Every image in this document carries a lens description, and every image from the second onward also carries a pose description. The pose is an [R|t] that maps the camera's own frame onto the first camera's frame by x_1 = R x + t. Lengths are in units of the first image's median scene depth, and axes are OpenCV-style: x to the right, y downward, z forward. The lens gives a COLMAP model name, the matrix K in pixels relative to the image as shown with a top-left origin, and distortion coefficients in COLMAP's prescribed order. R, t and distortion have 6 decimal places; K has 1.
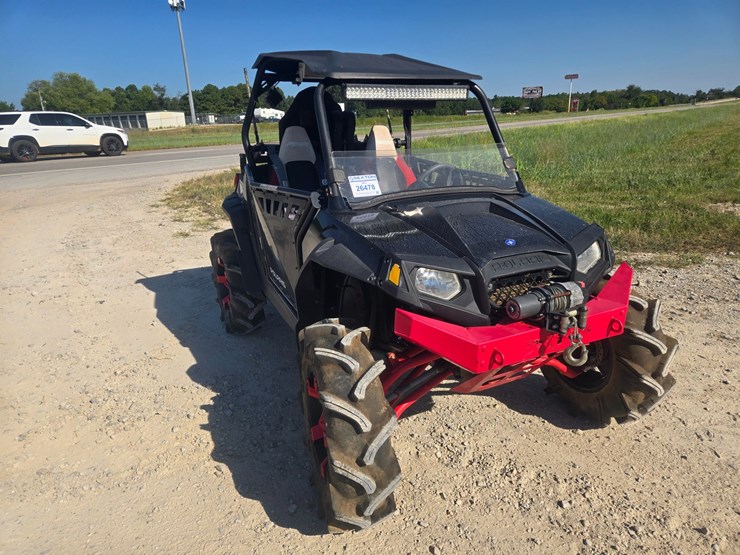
lens RADIAL K [[491.2, 0, 362.2], [0, 491.2, 278.3], [0, 0, 1]] dist [0.073133, -0.052483]
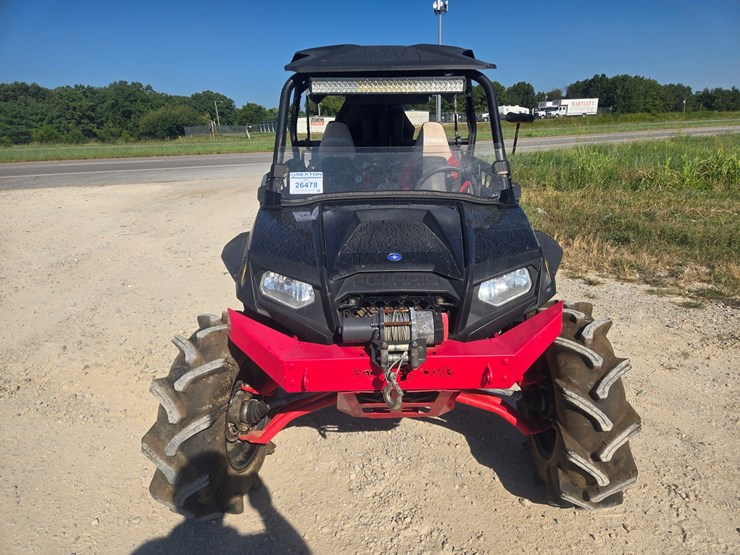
lens RADIAL K [[491.2, 0, 362.2], [0, 491.2, 278.3], [0, 0, 1]] dist [0.073133, -0.052483]
pose [[0.905037, 0.137918, -0.402351, 0.509844], [-0.135597, 0.990167, 0.034401, -0.048479], [0.403139, 0.023423, 0.914839, 0.154227]]
